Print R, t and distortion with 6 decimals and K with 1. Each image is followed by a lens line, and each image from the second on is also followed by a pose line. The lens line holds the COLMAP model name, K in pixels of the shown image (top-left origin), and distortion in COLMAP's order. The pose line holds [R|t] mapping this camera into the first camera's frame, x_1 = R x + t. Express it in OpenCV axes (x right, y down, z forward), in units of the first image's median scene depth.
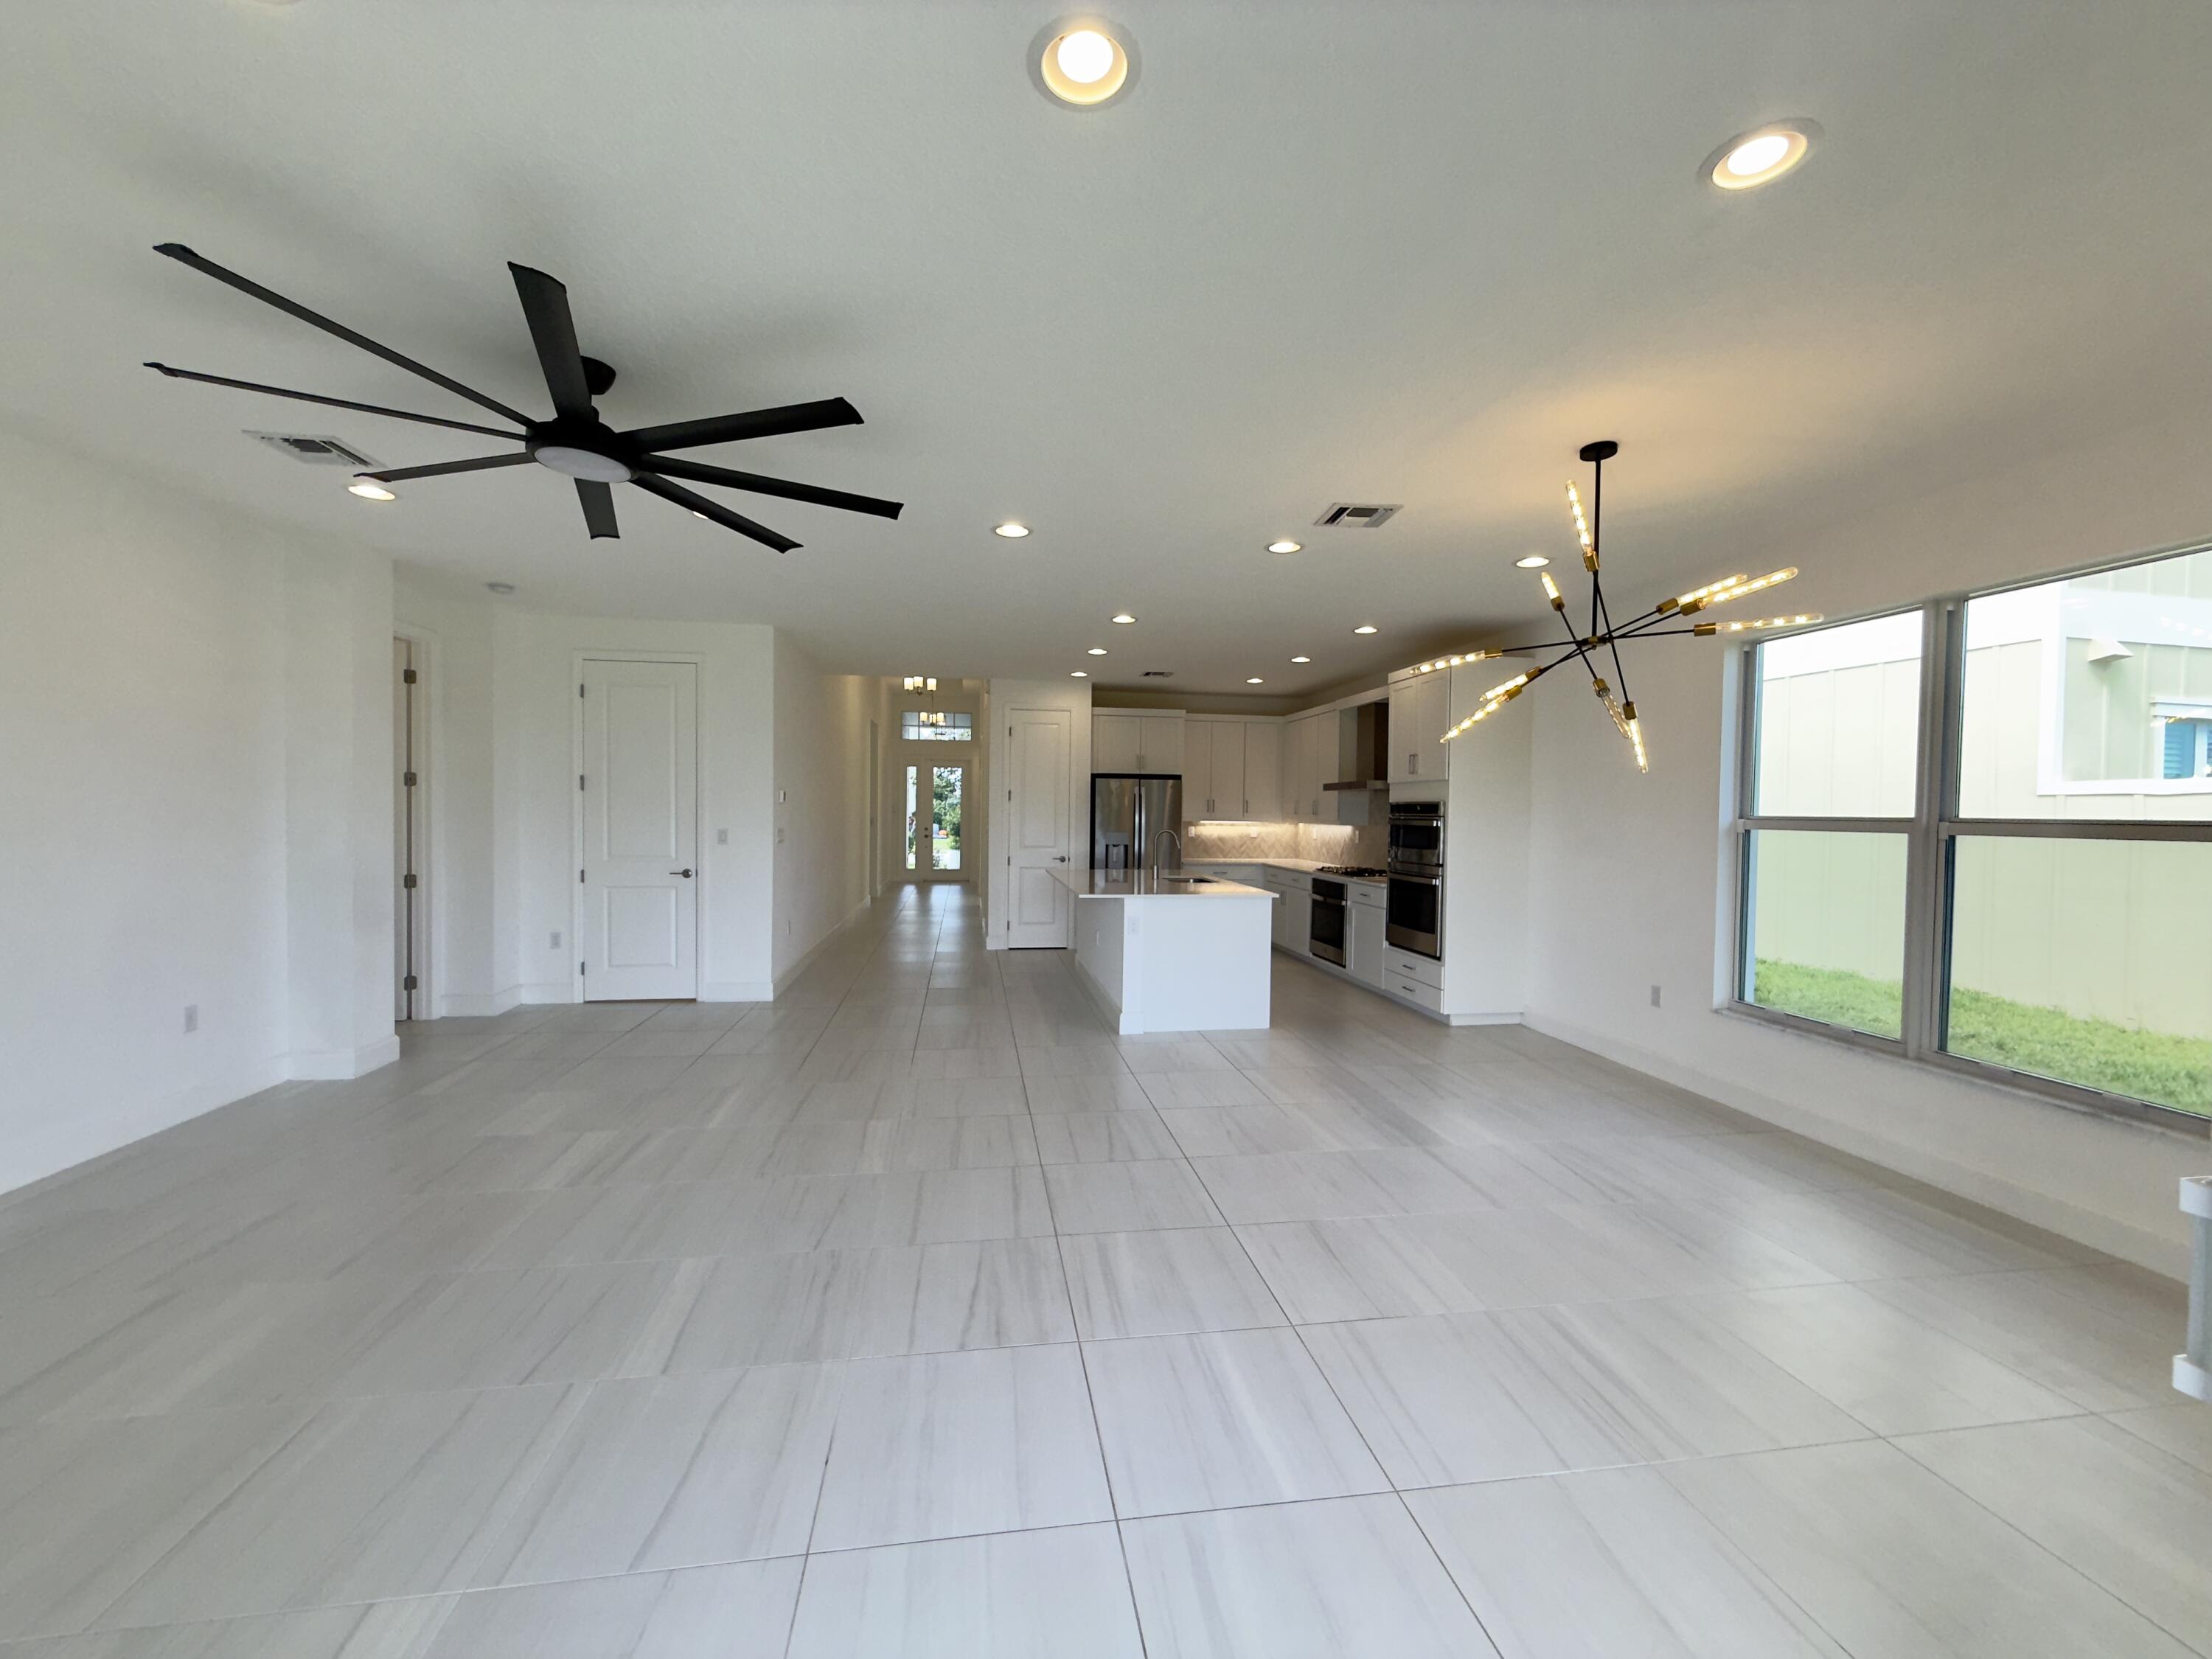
lens RADIAL K [[879.3, 0, 1109.8], [0, 879.3, 829.2], [0, 0, 1]] dist [-0.001654, -0.000189]
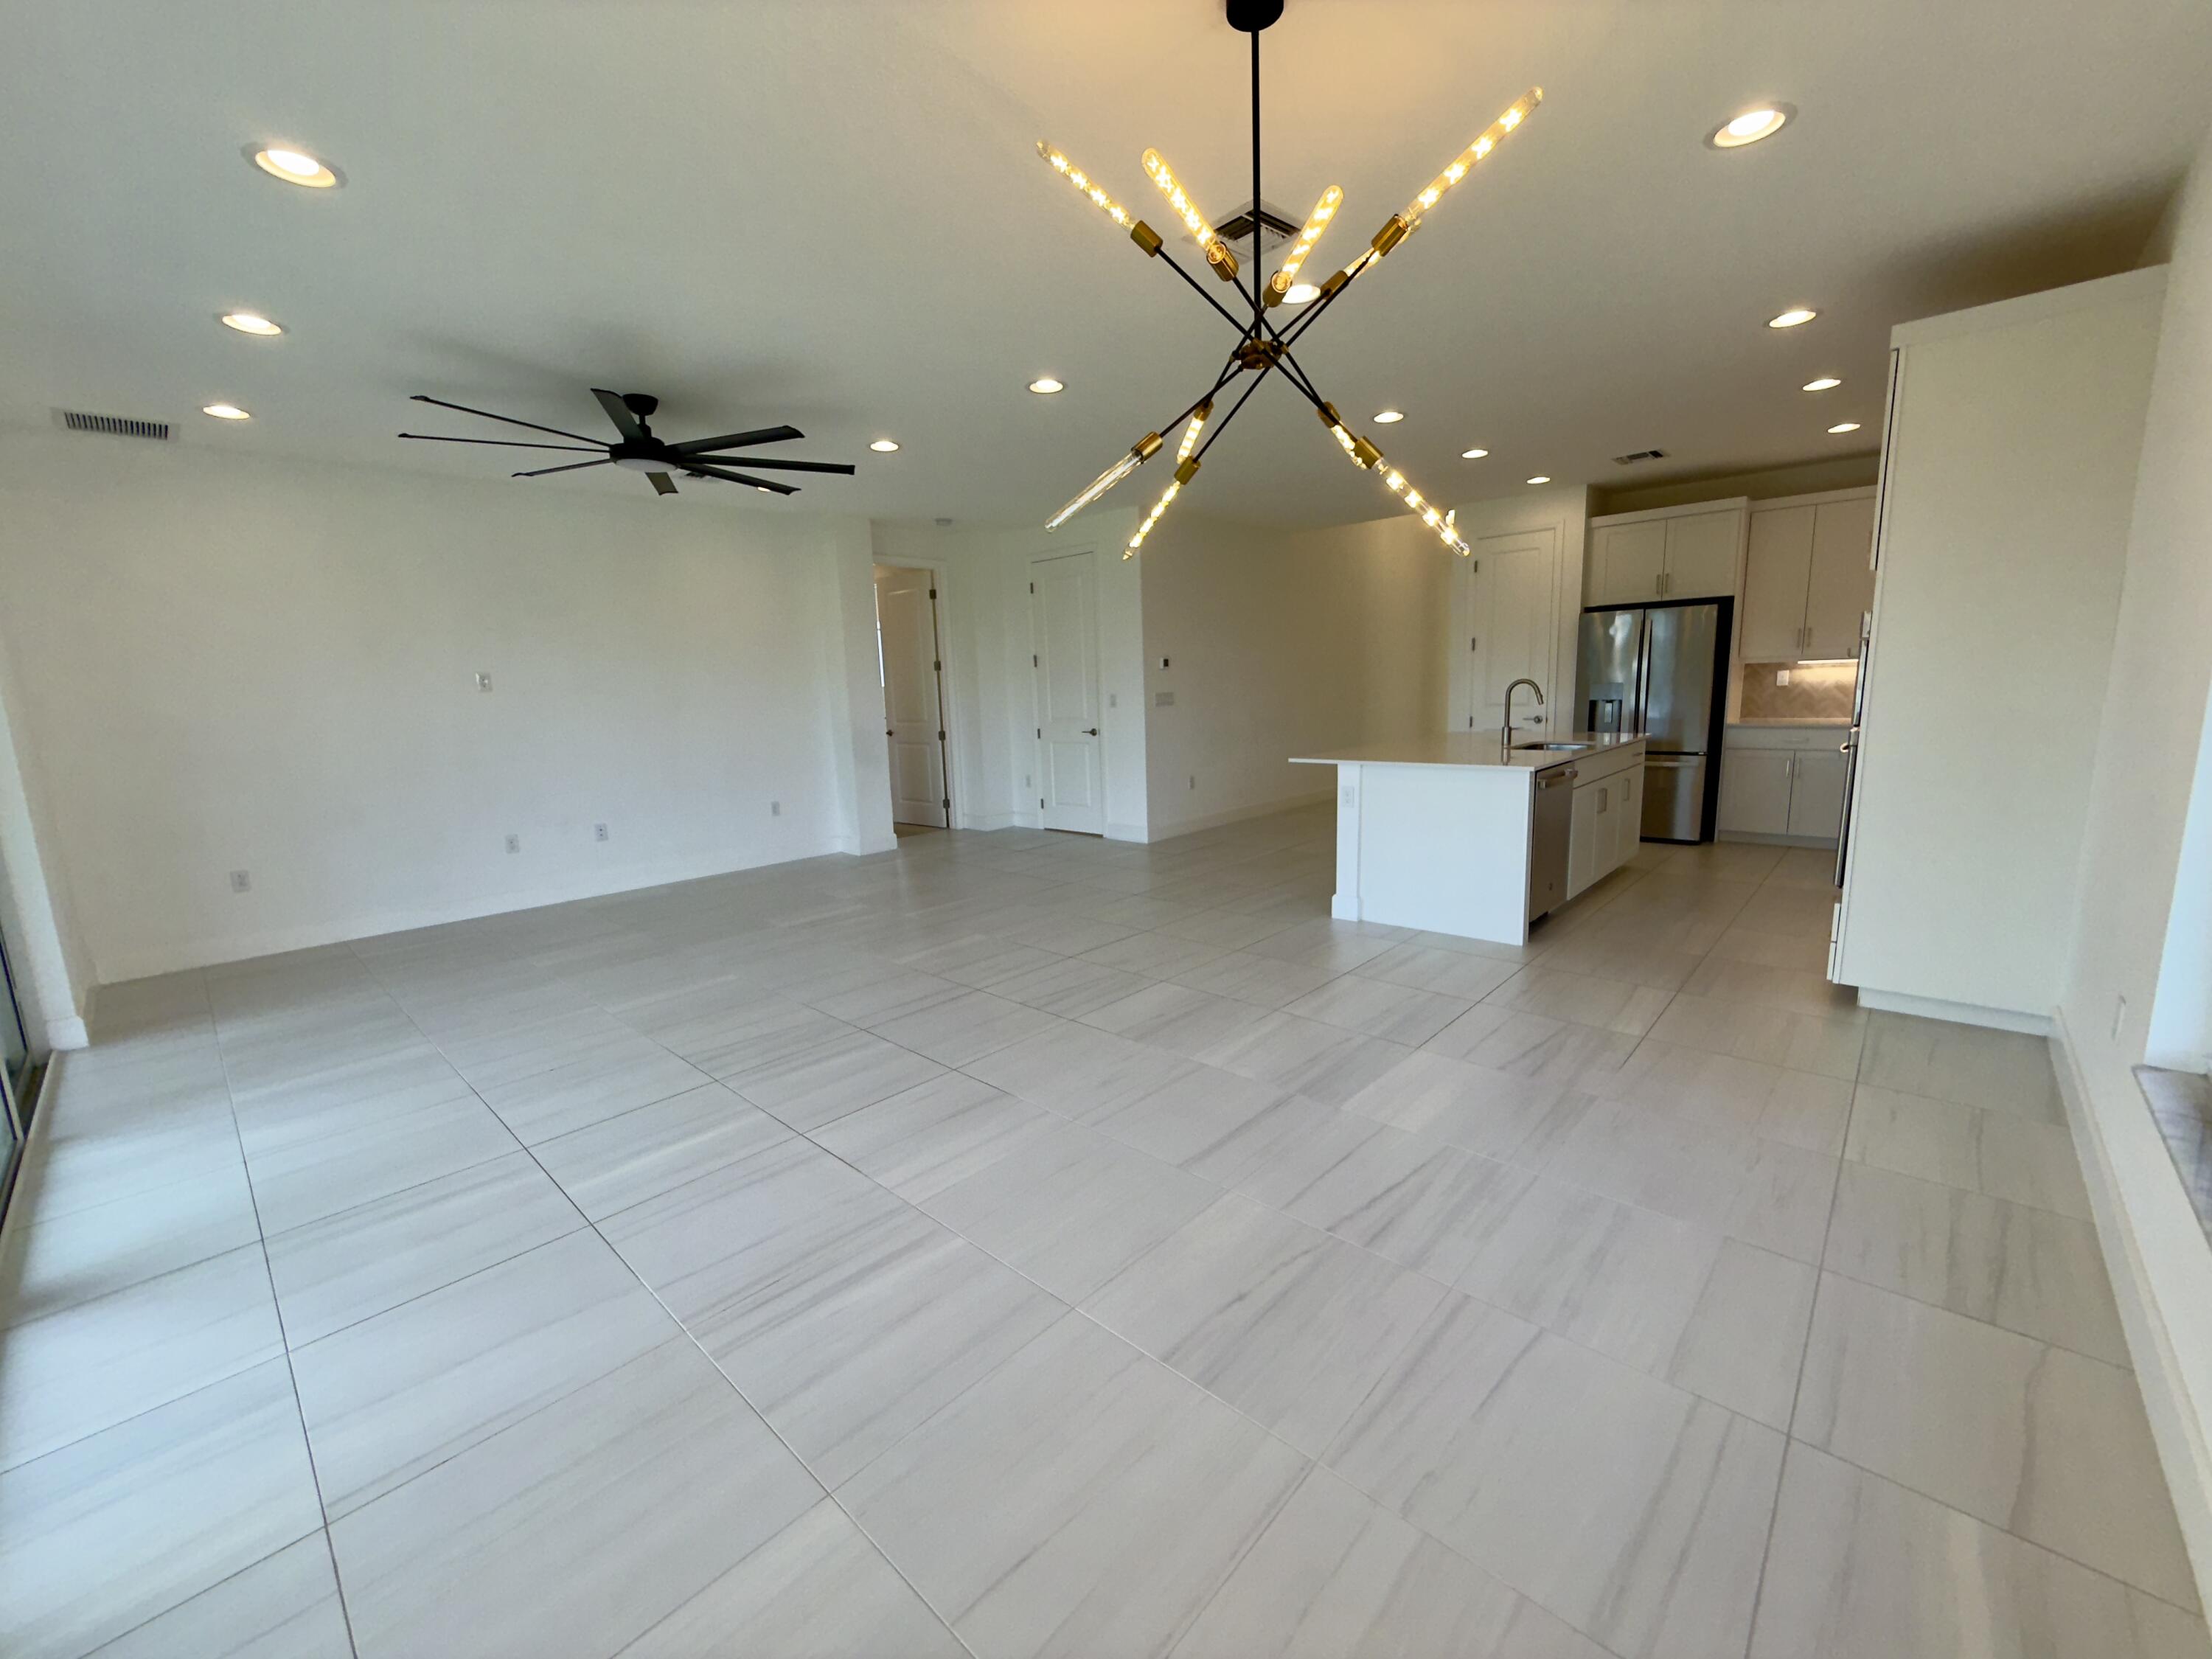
lens RADIAL K [[882.3, 0, 1072.3], [0, 882.3, 806.5], [0, 0, 1]] dist [0.000256, 0.000216]
pose [[0.615674, 0.073767, -0.784541, 0.511883], [0.028107, 0.992919, 0.115417, 0.012564], [0.787500, -0.093110, 0.609241, 0.253269]]
